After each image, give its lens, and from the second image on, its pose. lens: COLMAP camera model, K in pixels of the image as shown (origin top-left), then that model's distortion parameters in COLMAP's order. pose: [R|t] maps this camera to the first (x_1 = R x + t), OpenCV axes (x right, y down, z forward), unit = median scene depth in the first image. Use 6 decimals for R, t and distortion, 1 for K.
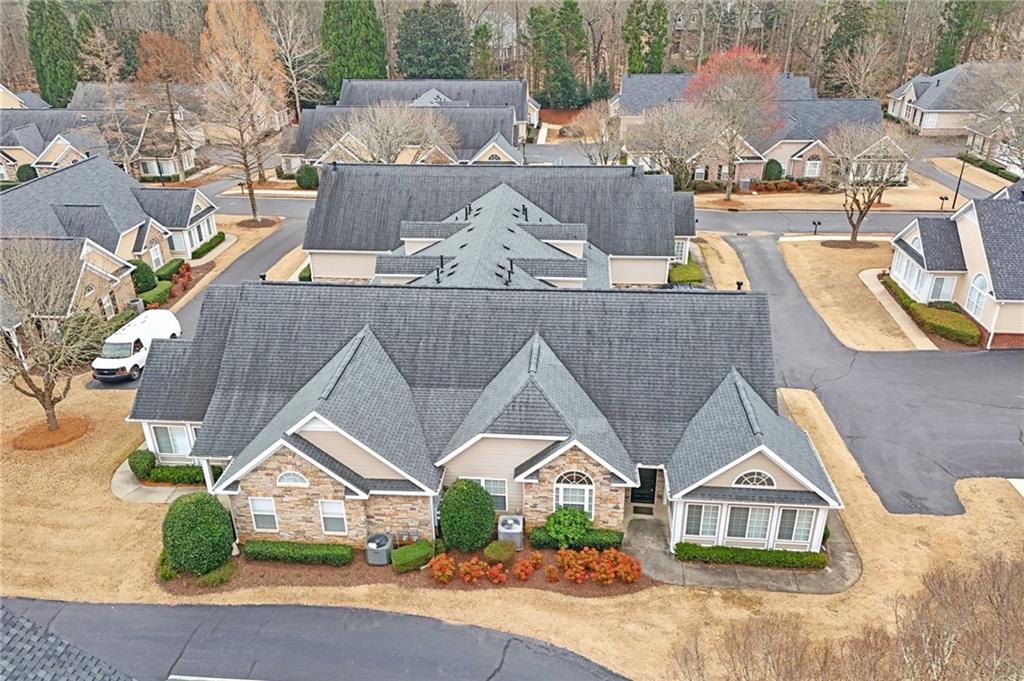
lens RADIAL K [[751.5, 0, 513.8], [0, 751.5, 344.8], [0, 0, 1]] dist [0.106085, -0.120366]
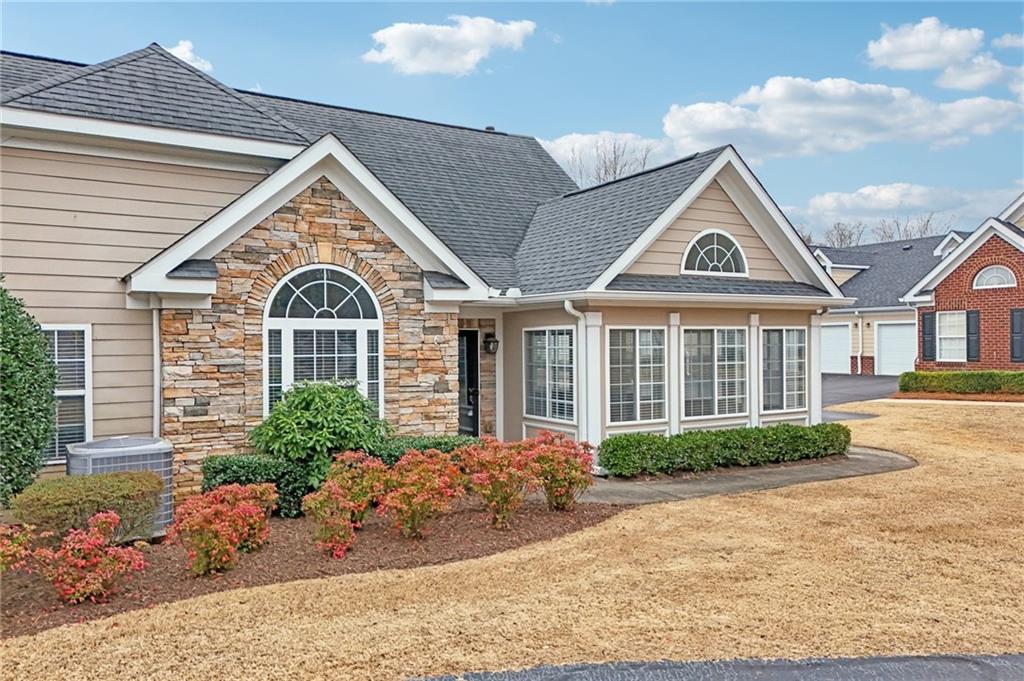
lens RADIAL K [[751.5, 0, 513.8], [0, 751.5, 344.8], [0, 0, 1]] dist [0.106085, -0.120366]
pose [[0.808598, 0.004894, 0.588342, -0.052798], [0.261035, 0.893178, -0.366187, 0.348106], [-0.527286, 0.449676, 0.720944, 0.722630]]
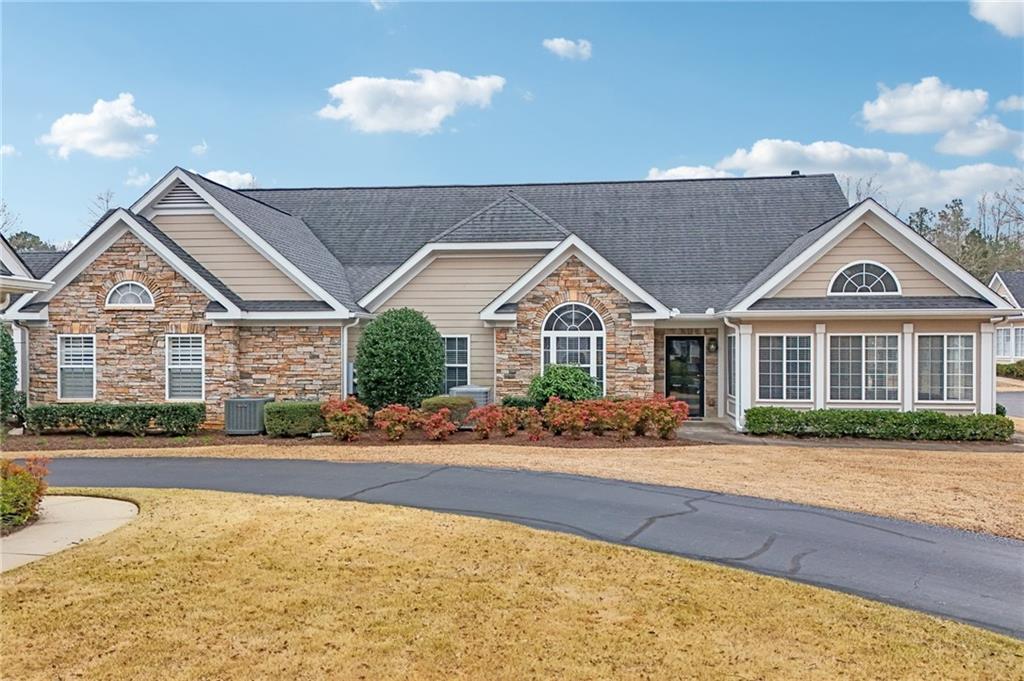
lens RADIAL K [[751.5, 0, 513.8], [0, 751.5, 344.8], [0, 0, 1]] dist [0.106085, -0.120366]
pose [[0.999563, 0.013044, -0.026520, 0.047512], [-0.023526, 0.894284, -0.446881, 0.486780], [0.017888, 0.447310, 0.894200, 0.442740]]
